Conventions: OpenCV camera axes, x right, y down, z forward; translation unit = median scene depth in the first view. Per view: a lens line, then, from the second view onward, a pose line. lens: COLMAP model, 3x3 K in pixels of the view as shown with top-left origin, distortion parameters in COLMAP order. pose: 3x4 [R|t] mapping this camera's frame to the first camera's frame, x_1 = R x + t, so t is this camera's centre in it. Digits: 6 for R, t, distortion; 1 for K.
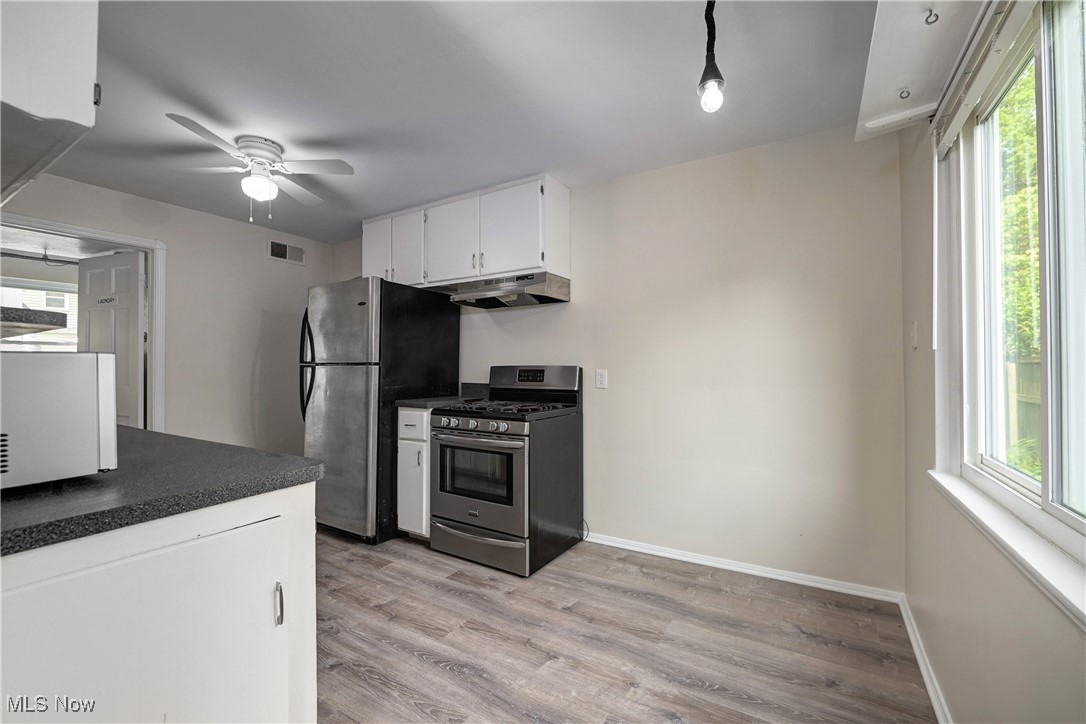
lens RADIAL K [[442.4, 0, 544.6], [0, 442.4, 388.6], [0, 0, 1]] dist [0.000337, -0.000029]
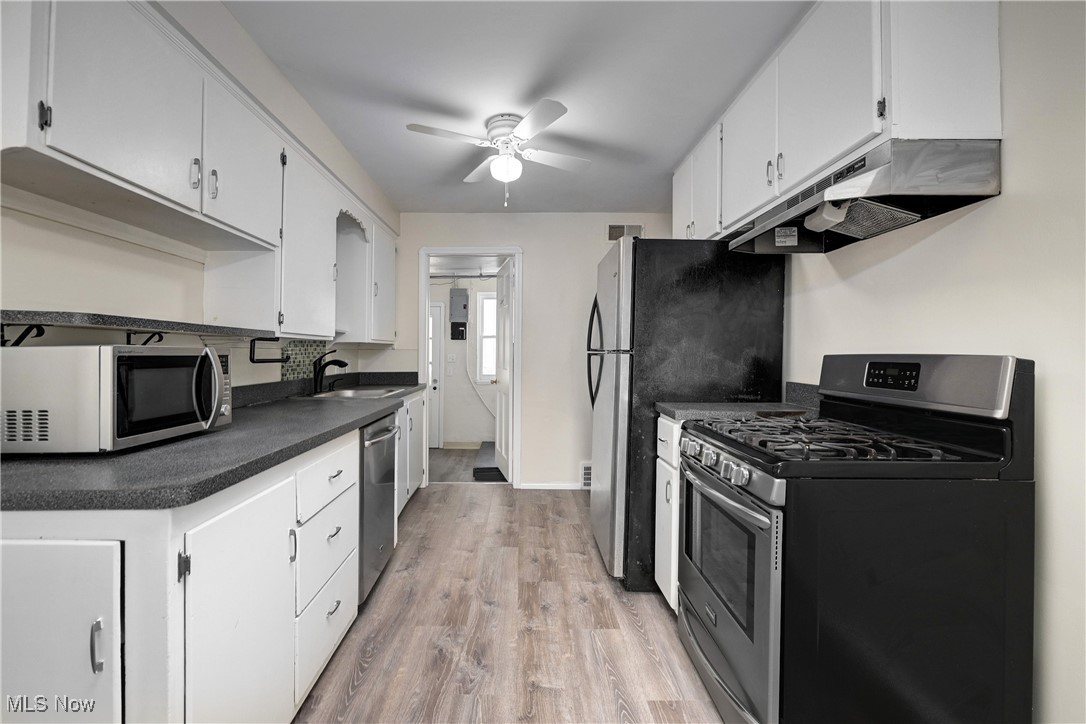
lens RADIAL K [[455.3, 0, 543.0], [0, 455.3, 362.0], [0, 0, 1]] dist [-0.002490, -0.000484]
pose [[0.530237, 0.016363, -0.847692, 0.196329], [-0.041719, 0.999106, -0.006809, -0.026416], [0.846823, 0.038975, 0.530445, 0.459404]]
